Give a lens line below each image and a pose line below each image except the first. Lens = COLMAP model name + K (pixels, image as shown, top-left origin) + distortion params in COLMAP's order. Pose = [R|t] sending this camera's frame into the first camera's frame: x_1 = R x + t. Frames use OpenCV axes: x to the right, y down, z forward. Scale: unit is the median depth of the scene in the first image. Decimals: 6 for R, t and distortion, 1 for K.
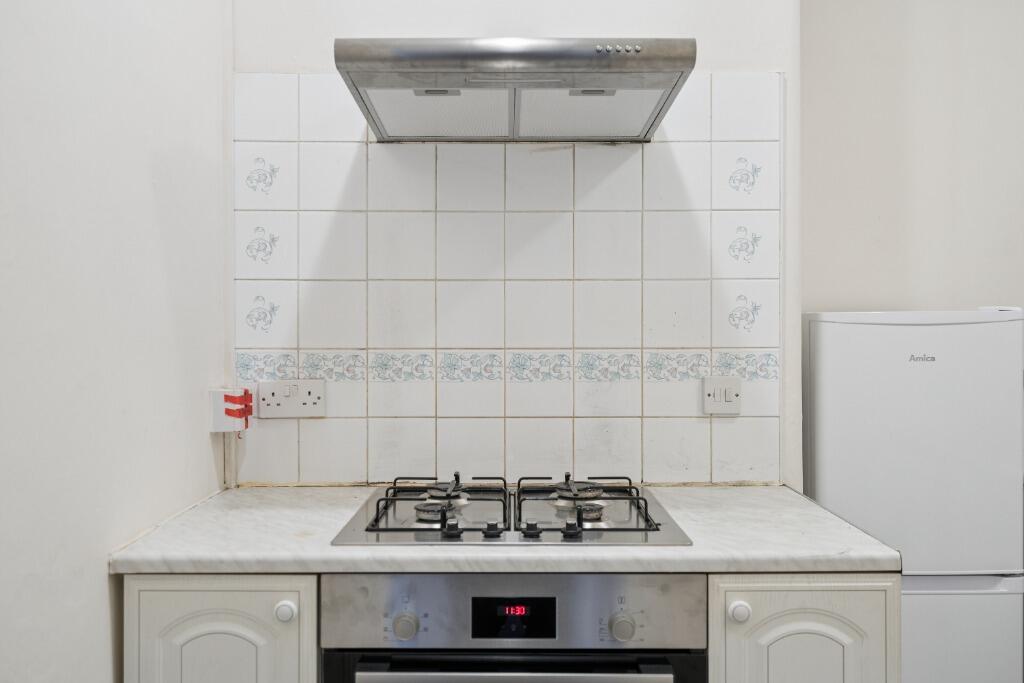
lens RADIAL K [[889.6, 0, 511.1], [0, 889.6, 338.3], [0, 0, 1]] dist [-0.019206, -0.000097]
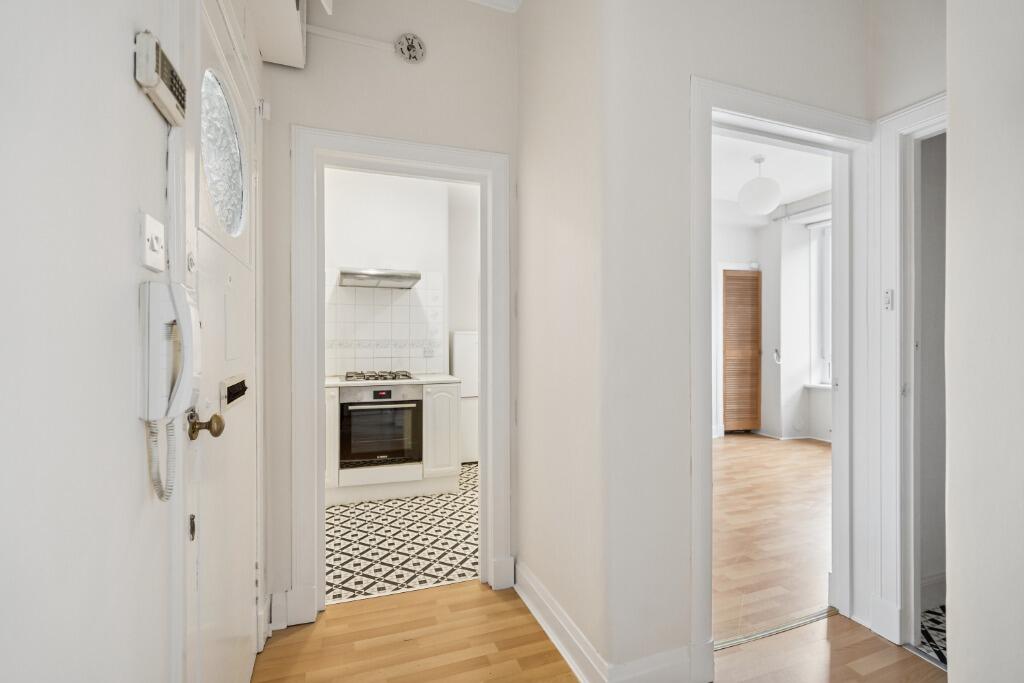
lens RADIAL K [[463.0, 0, 512.4], [0, 463.0, 340.2], [0, 0, 1]] dist [-0.000256, 0.000017]
pose [[0.932842, 0.002201, 0.360280, -0.172119], [-0.001009, 0.999993, -0.003497, 0.018920], [-0.360285, 0.002899, 0.932838, -1.124941]]
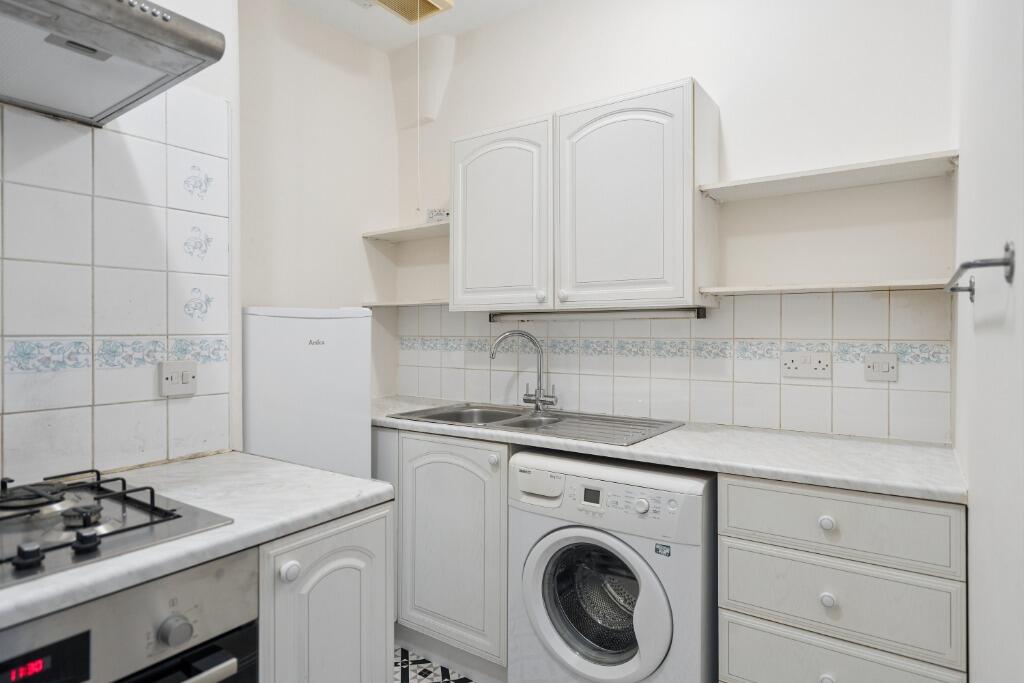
lens RADIAL K [[577.3, 0, 512.6], [0, 577.3, 334.7], [0, 0, 1]] dist [0.017858, -0.007582]
pose [[0.558780, -0.004068, 0.829306, -0.126497], [0.003139, 0.999991, 0.002790, 0.009787], [-0.829310, 0.001044, 0.558788, 0.257002]]
